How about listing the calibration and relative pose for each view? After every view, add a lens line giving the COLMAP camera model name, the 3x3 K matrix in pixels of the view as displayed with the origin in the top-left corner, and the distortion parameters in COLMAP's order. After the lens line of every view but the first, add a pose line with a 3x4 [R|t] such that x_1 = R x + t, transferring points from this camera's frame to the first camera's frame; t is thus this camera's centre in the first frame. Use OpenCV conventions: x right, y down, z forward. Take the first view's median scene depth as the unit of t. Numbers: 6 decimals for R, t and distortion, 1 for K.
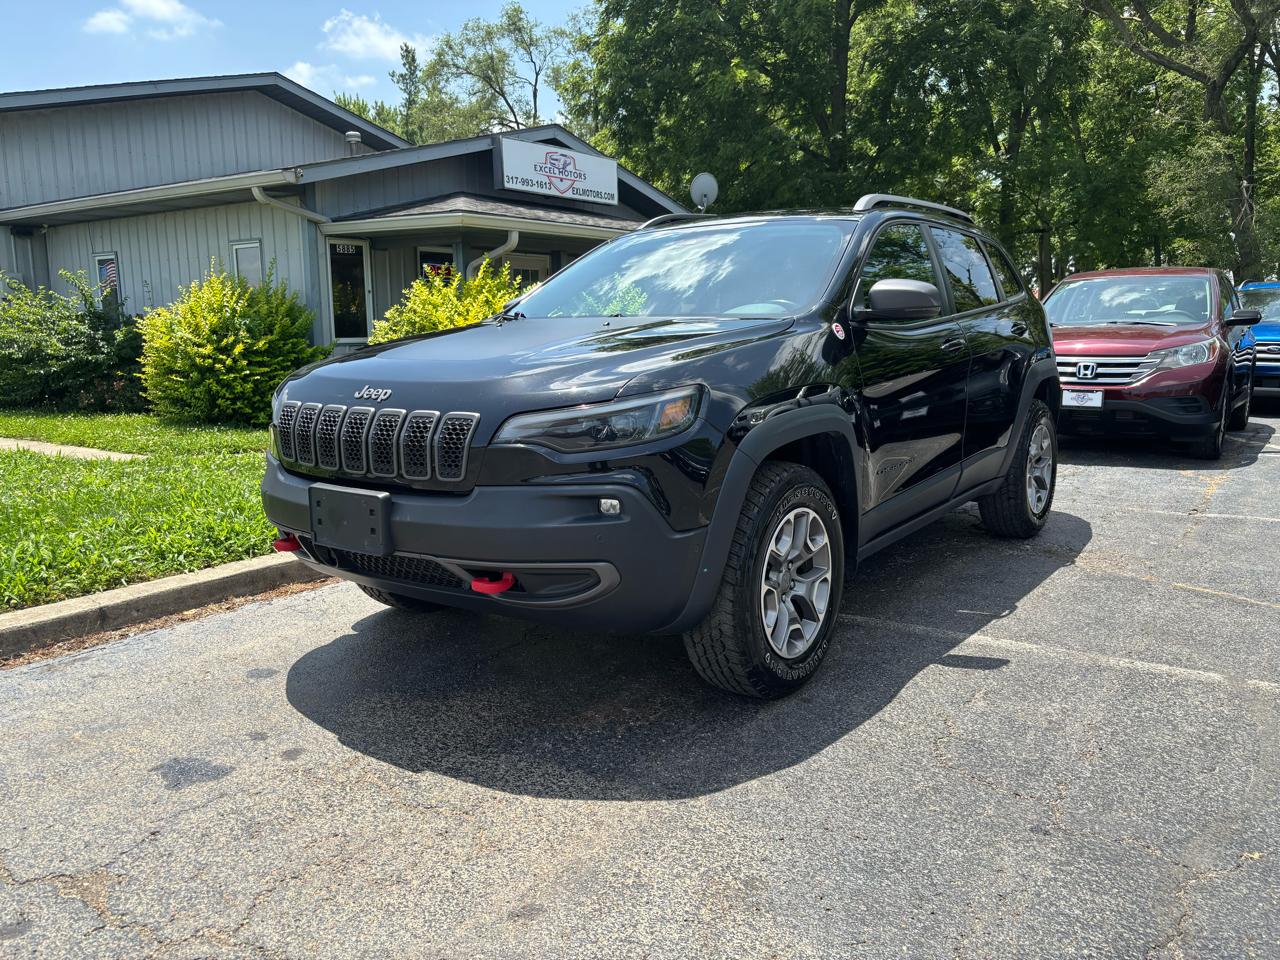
lens RADIAL K [[974.2, 0, 640.0], [0, 974.2, 480.0], [0, 0, 1]] dist [0.011332, 0.000178]
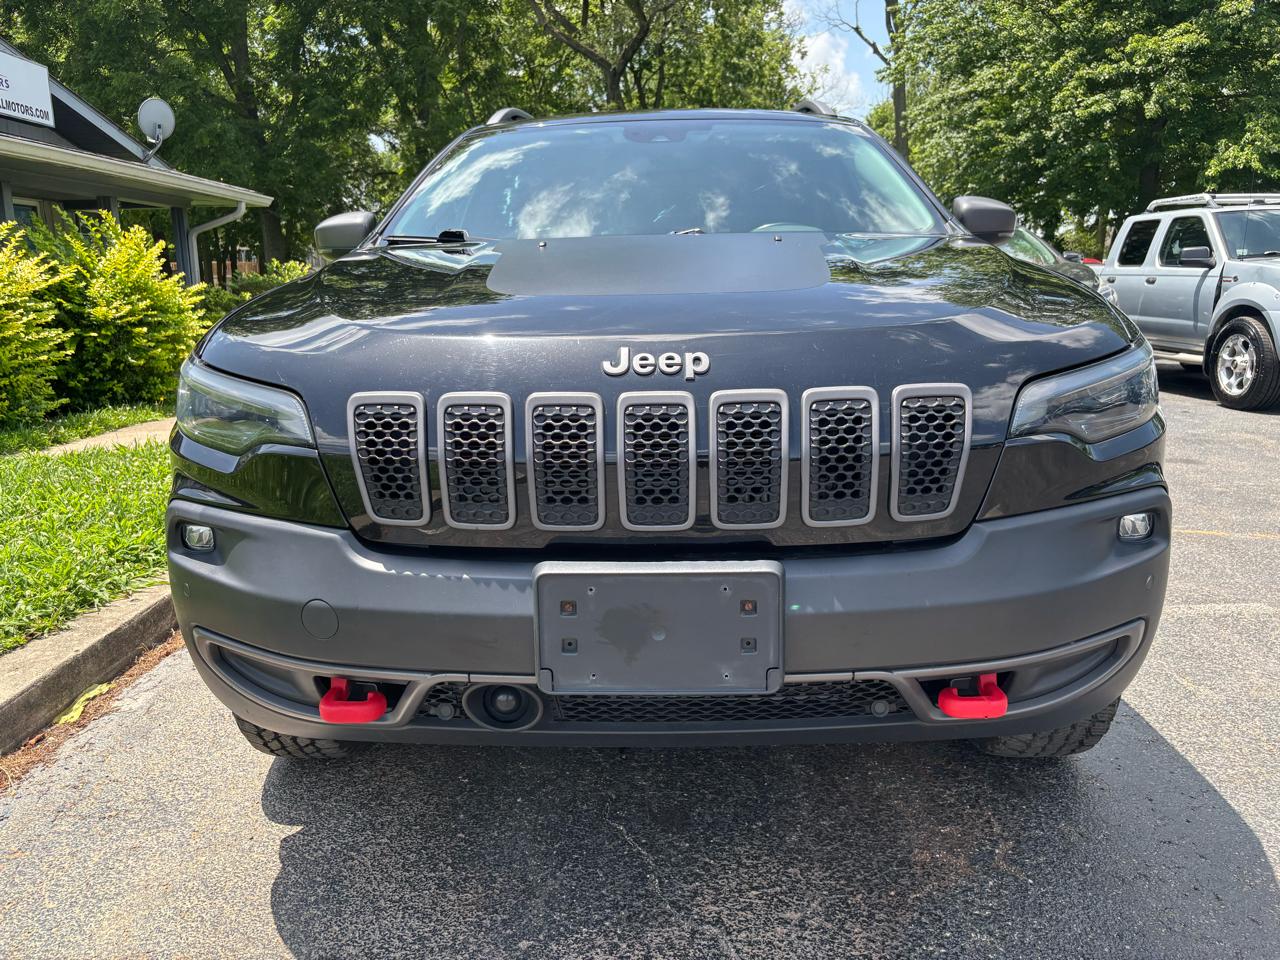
lens RADIAL K [[966.0, 0, 638.4], [0, 966.0, 475.0], [0, 0, 1]] dist [0.063072, -0.074523]
pose [[0.820460, -0.113933, 0.560236, -0.344031], [0.098964, 0.993451, 0.057102, -0.038015], [-0.563073, 0.008594, 0.826362, 0.377908]]
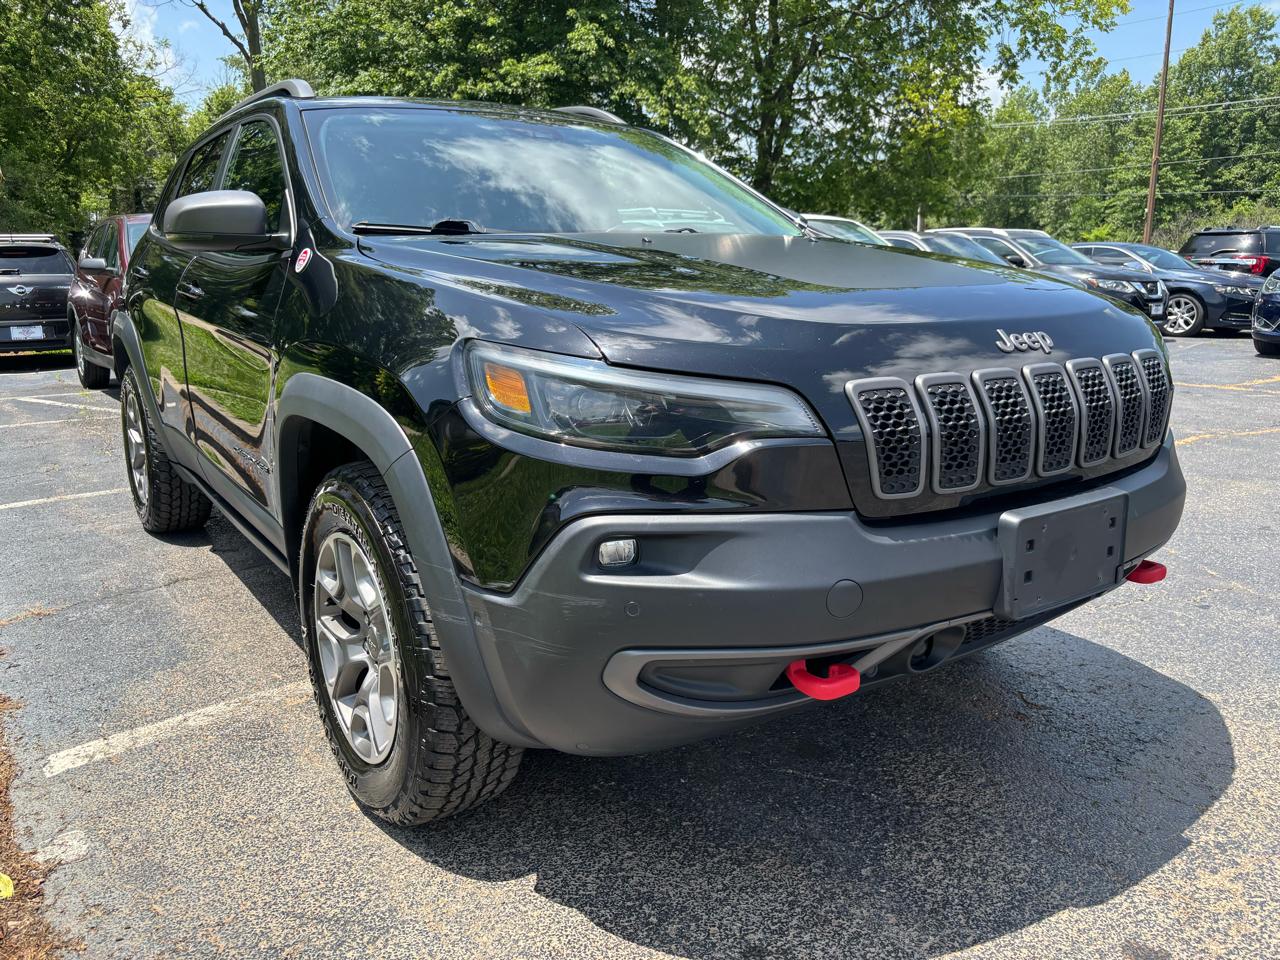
lens RADIAL K [[965.4, 0, 645.6], [0, 965.4, 472.6], [0, 0, 1]] dist [0.066737, -0.078266]
pose [[0.314839, -0.186726, 0.930596, -0.568081], [0.158108, 0.977076, 0.142561, -0.081659], [-0.935883, 0.102251, 0.337145, 0.633631]]
